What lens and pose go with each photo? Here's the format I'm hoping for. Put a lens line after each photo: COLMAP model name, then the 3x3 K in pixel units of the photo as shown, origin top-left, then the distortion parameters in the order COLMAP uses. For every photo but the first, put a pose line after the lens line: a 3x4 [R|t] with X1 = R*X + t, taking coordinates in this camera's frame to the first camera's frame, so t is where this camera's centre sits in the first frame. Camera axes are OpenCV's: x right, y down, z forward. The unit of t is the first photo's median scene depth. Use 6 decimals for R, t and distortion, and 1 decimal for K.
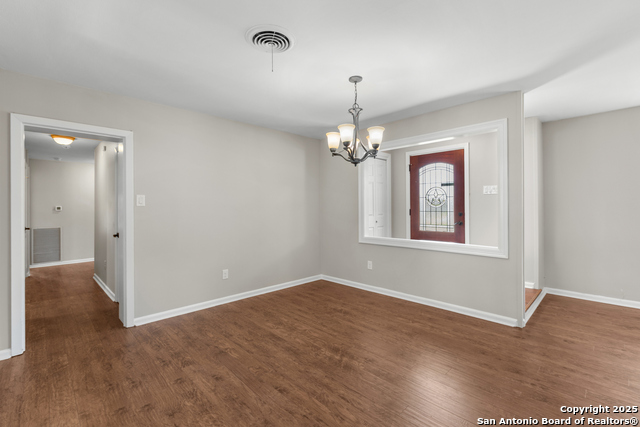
lens RADIAL K [[286.1, 0, 317.9], [0, 286.1, 210.6], [0, 0, 1]] dist [-0.001974, 0.000055]
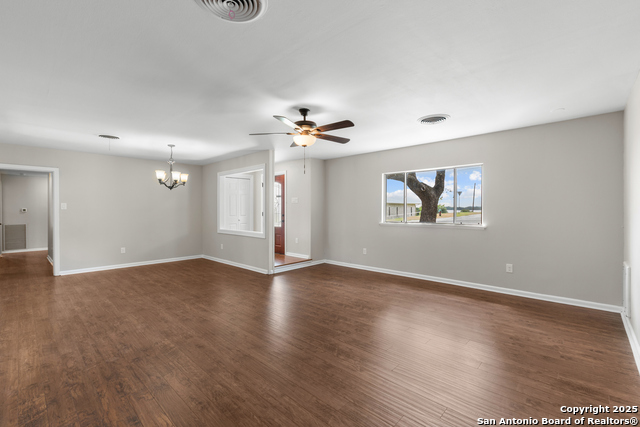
lens RADIAL K [[286.1, 0, 316.9], [0, 286.1, 211.1], [0, 0, 1]] dist [-0.001974, 0.000055]
pose [[0.999330, 0.004583, 0.036318, 0.636749], [-0.004208, 0.999937, -0.010414, 0.005495], [-0.036363, 0.010254, 0.999286, -0.605200]]
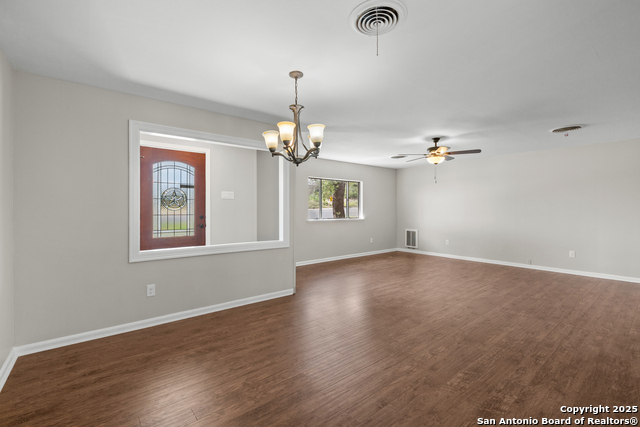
lens RADIAL K [[286.1, 0, 318.2], [0, 286.1, 211.7], [0, 0, 1]] dist [-0.001974, 0.000055]
pose [[0.090373, -0.002005, 0.995906, -0.485234], [0.014429, 0.999896, 0.000704, -0.001129], [-0.995803, 0.014306, 0.090393, 0.503663]]
